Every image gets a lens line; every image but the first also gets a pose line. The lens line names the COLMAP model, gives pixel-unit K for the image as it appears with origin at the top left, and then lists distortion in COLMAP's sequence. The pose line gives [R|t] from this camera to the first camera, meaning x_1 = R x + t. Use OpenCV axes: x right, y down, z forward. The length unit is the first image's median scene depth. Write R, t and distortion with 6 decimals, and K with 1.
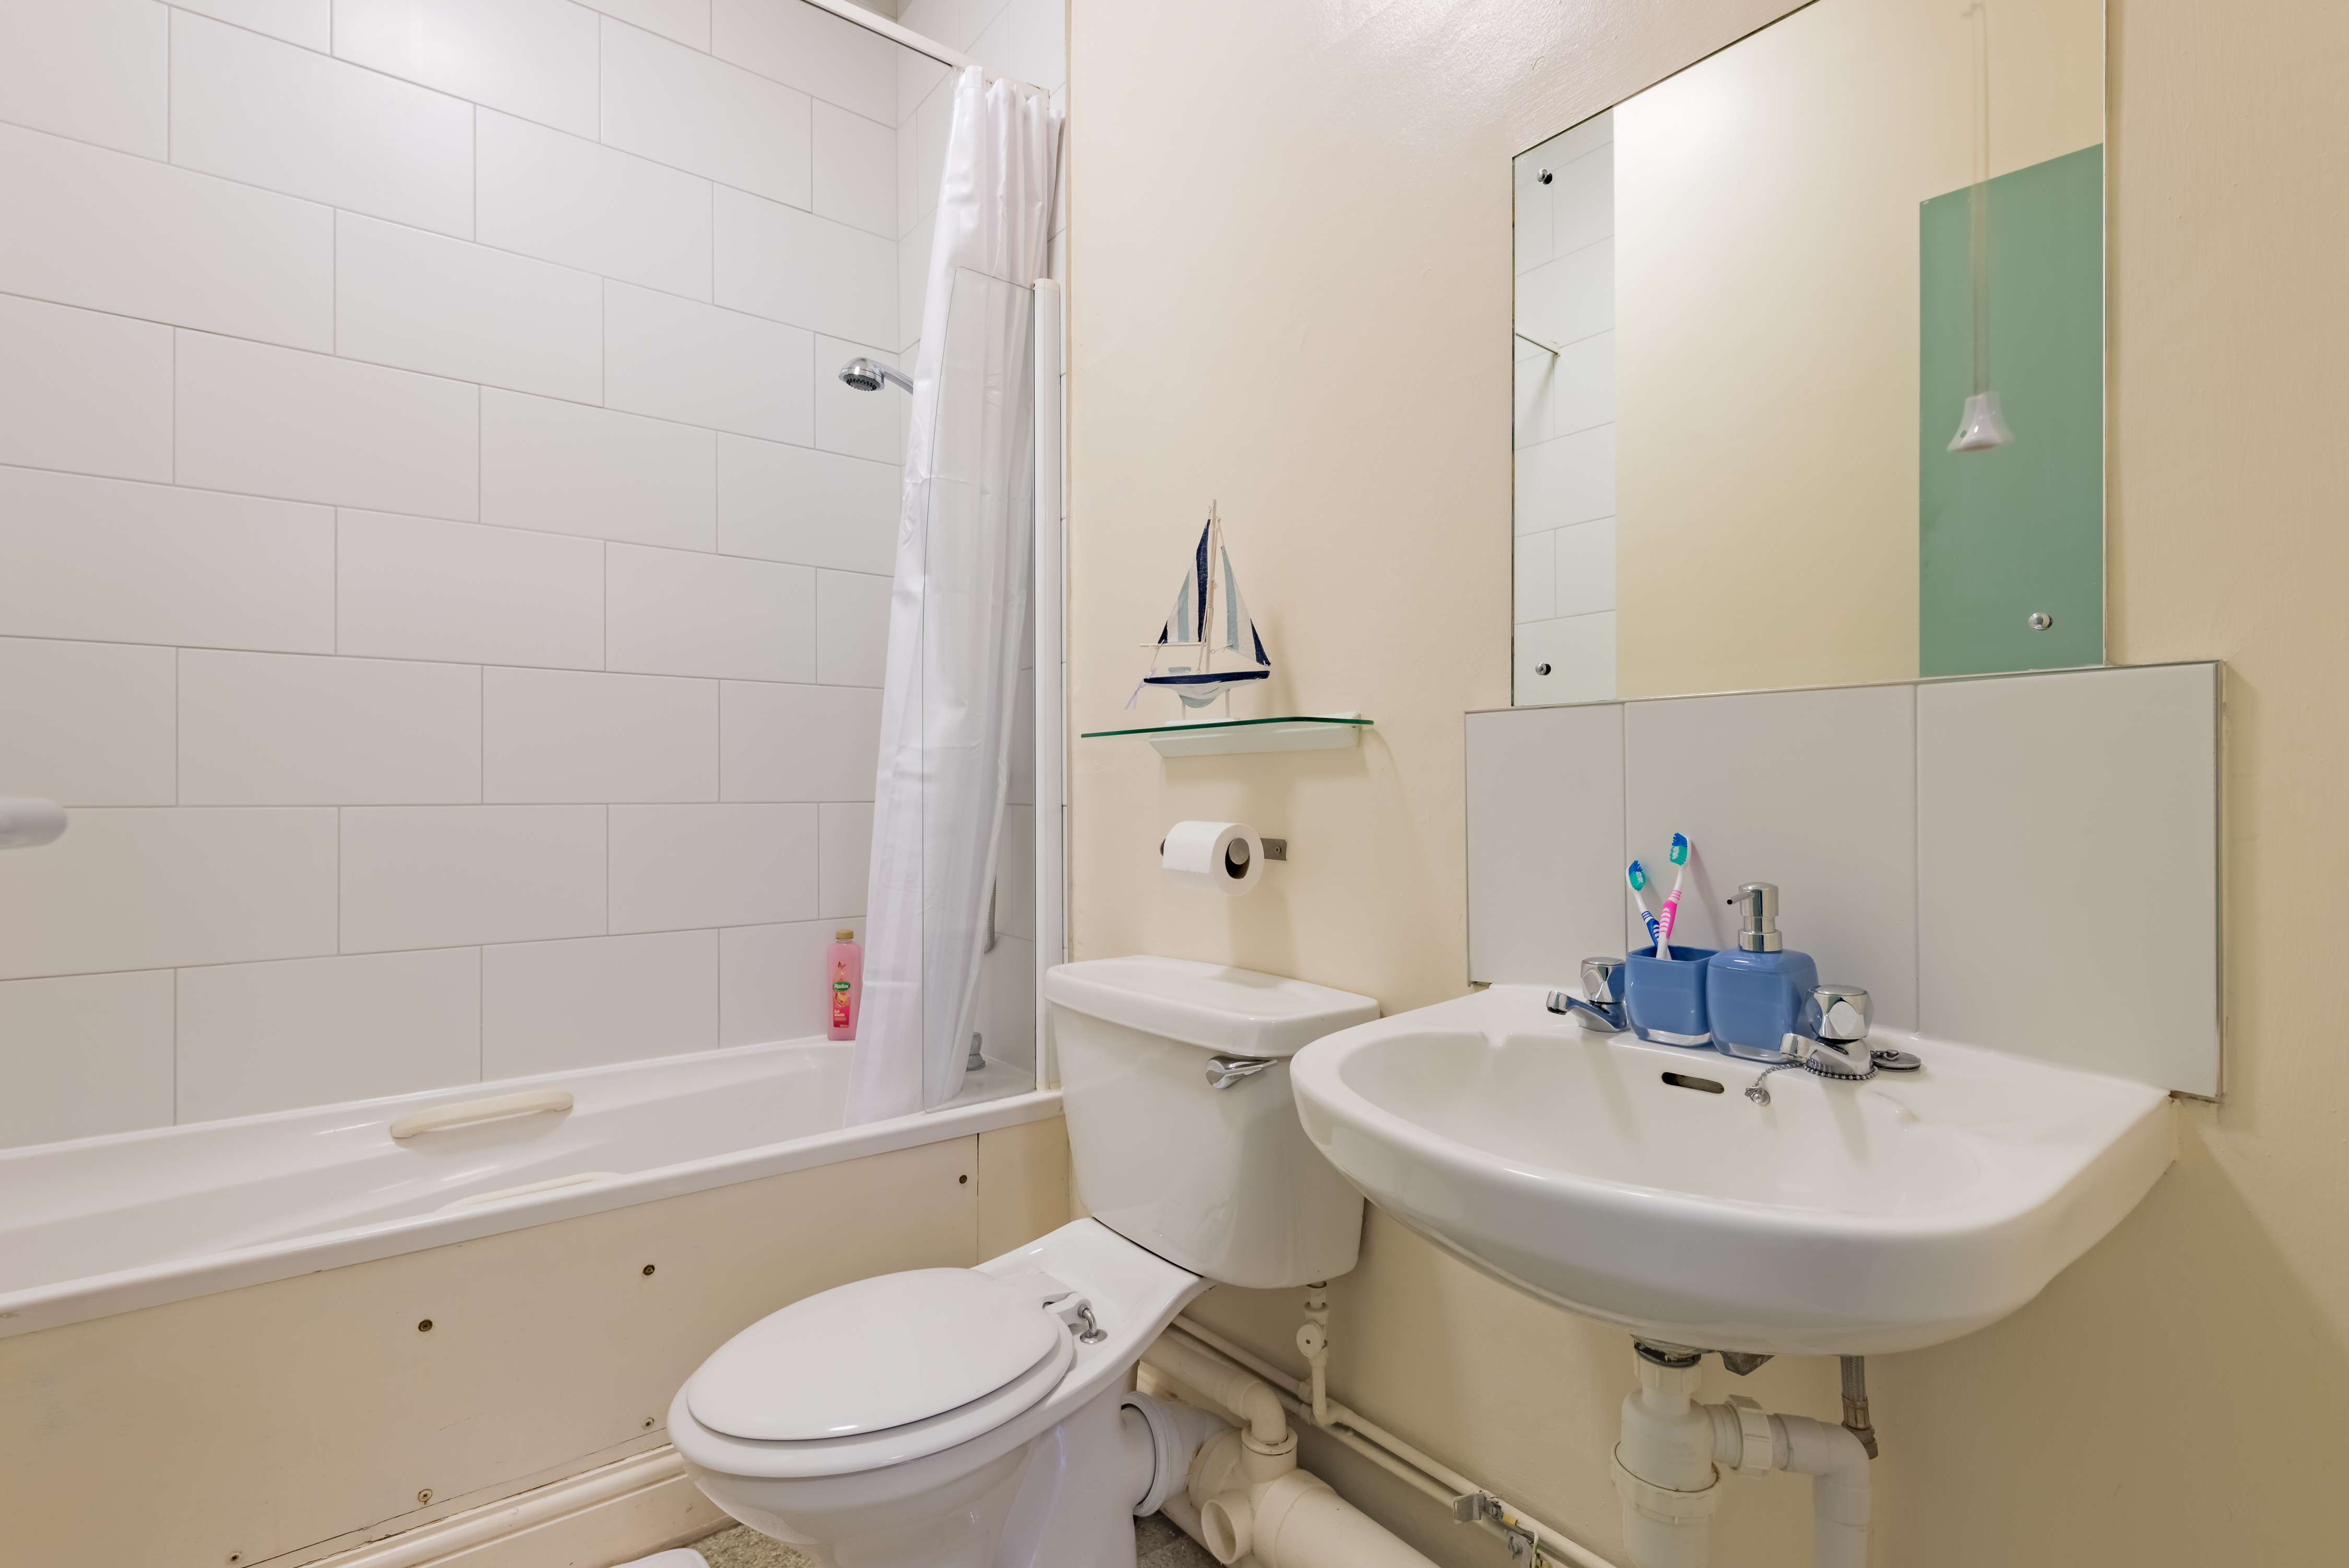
lens RADIAL K [[1077.9, 0, 1181.6], [0, 1077.9, 803.9], [0, 0, 1]] dist [-0.000955, -0.000287]
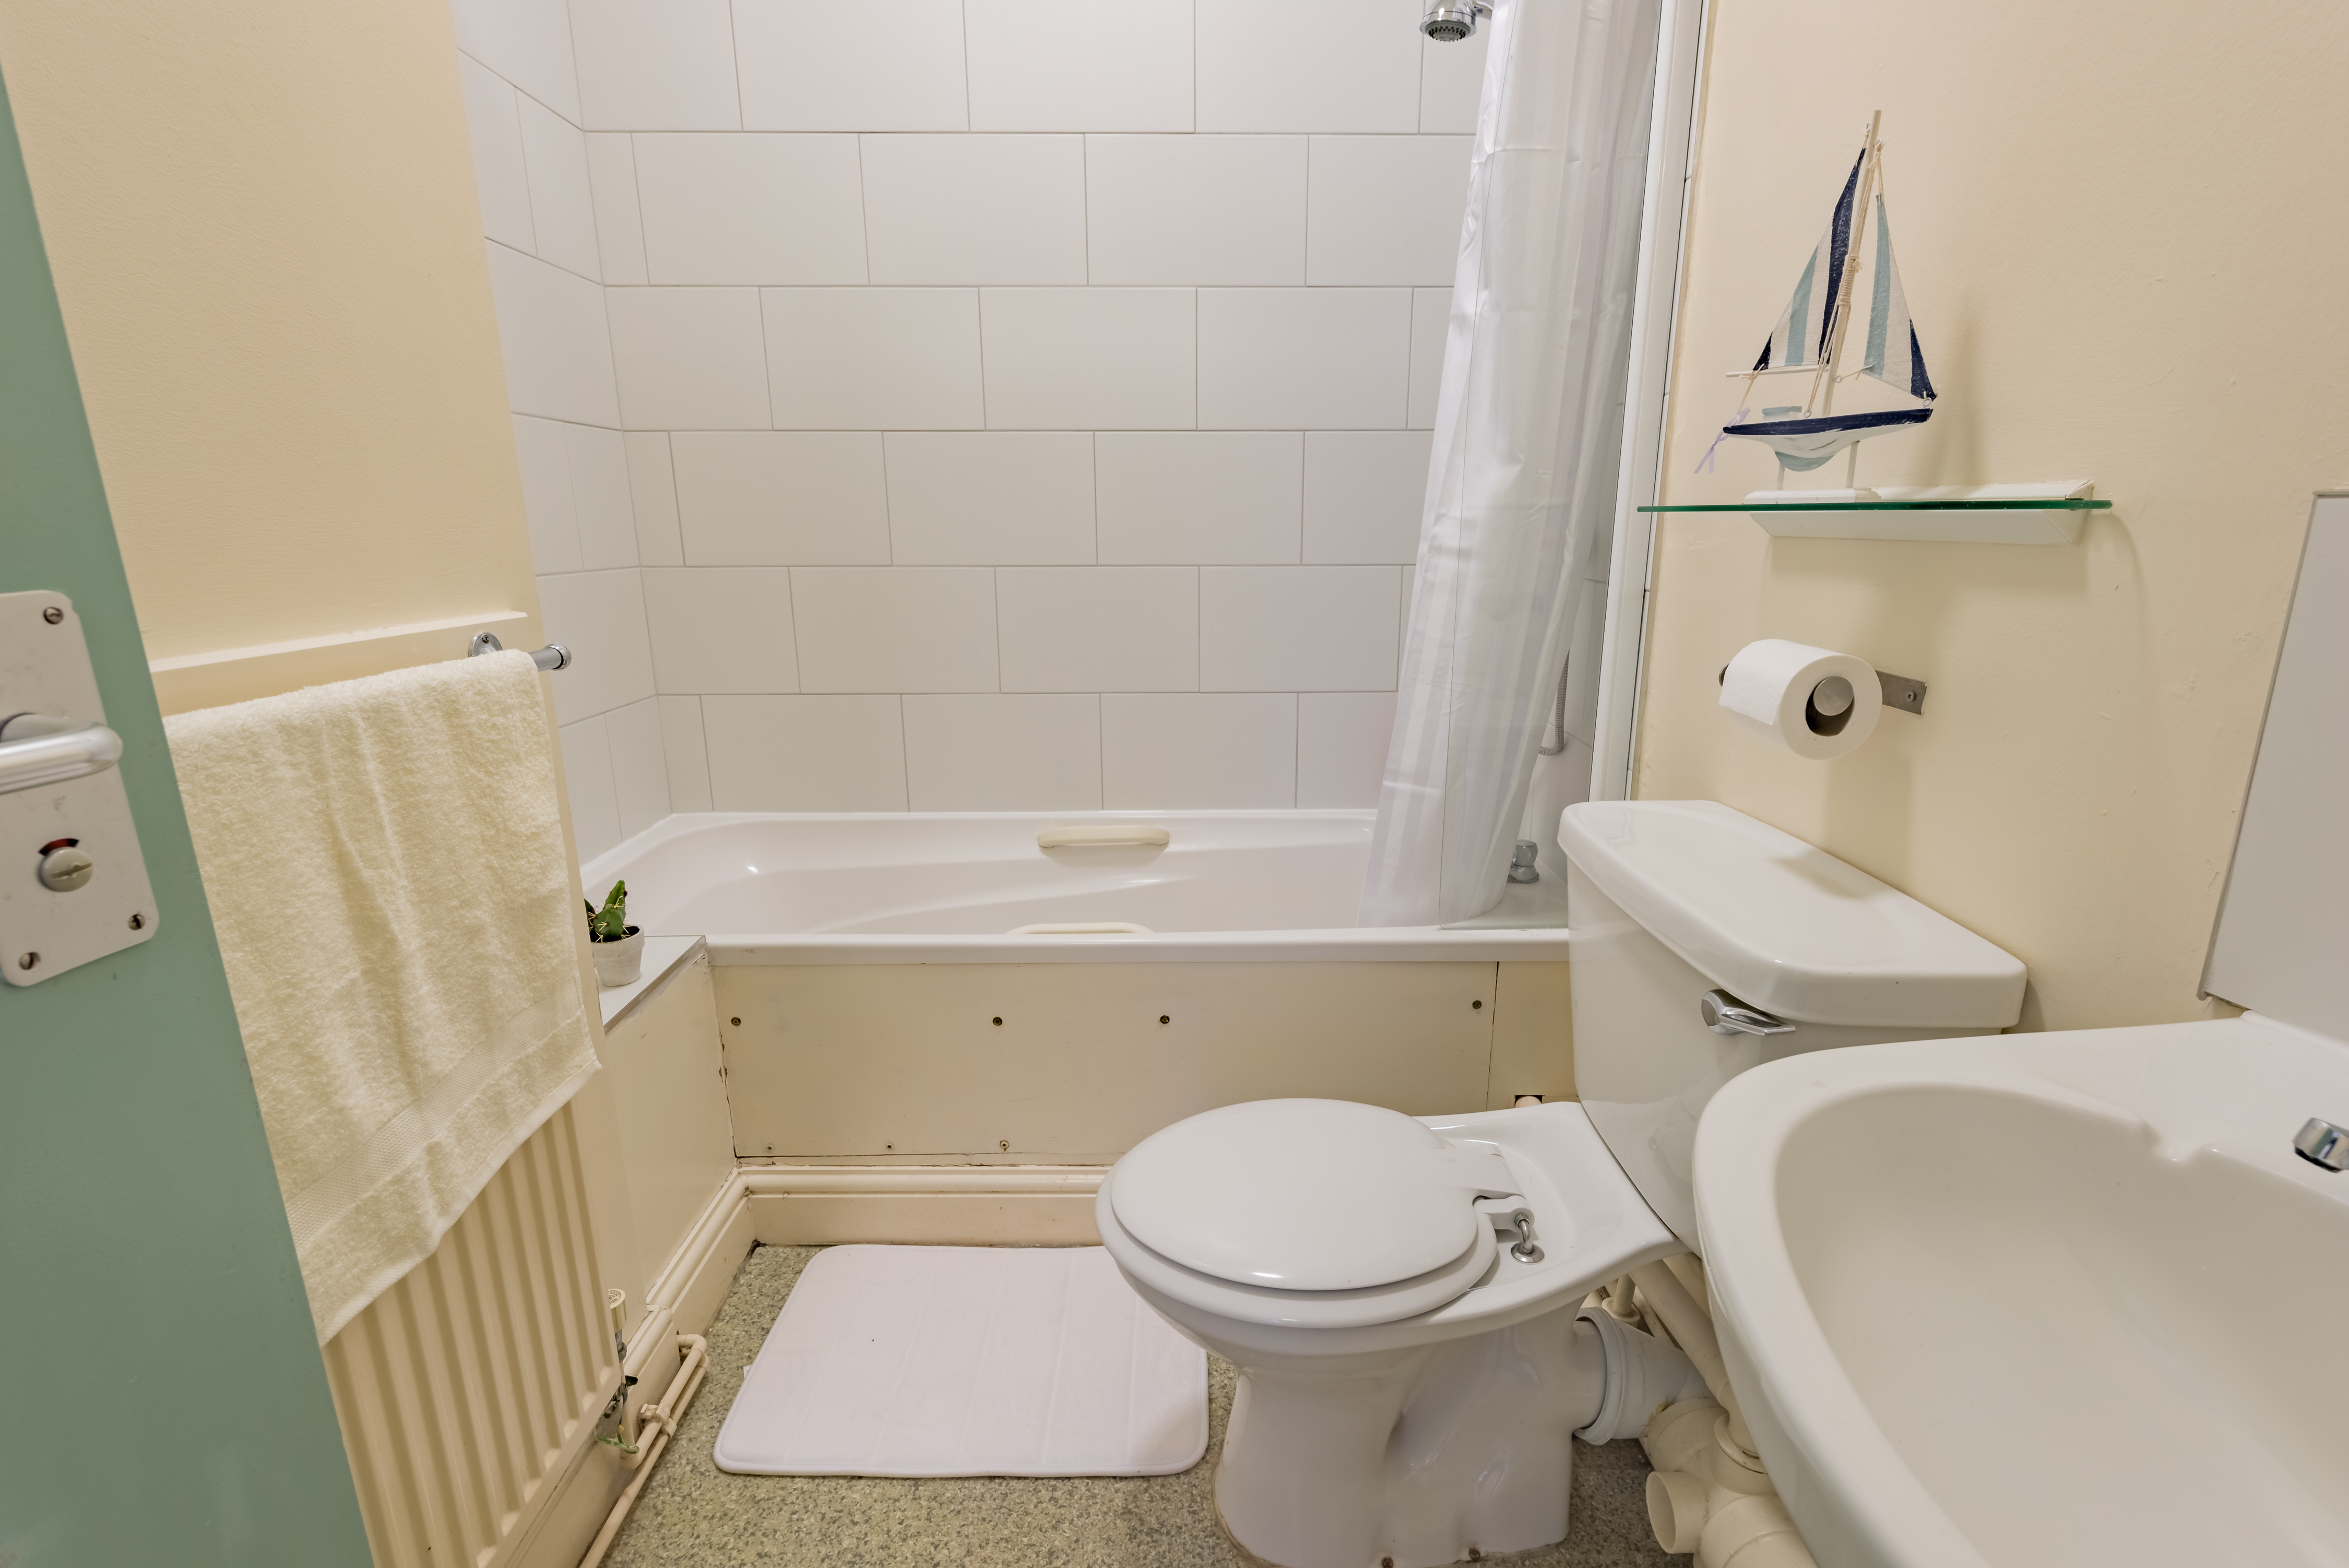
lens RADIAL K [[1077.9, 0, 1181.6], [0, 1077.9, 803.9], [0, 0, 1]] dist [-0.000955, -0.000287]
pose [[0.799650, 0.153726, -0.580456, 0.124135], [-0.002677, 0.967577, 0.252562, -0.057067], [0.600461, -0.200407, 0.774134, 0.218035]]
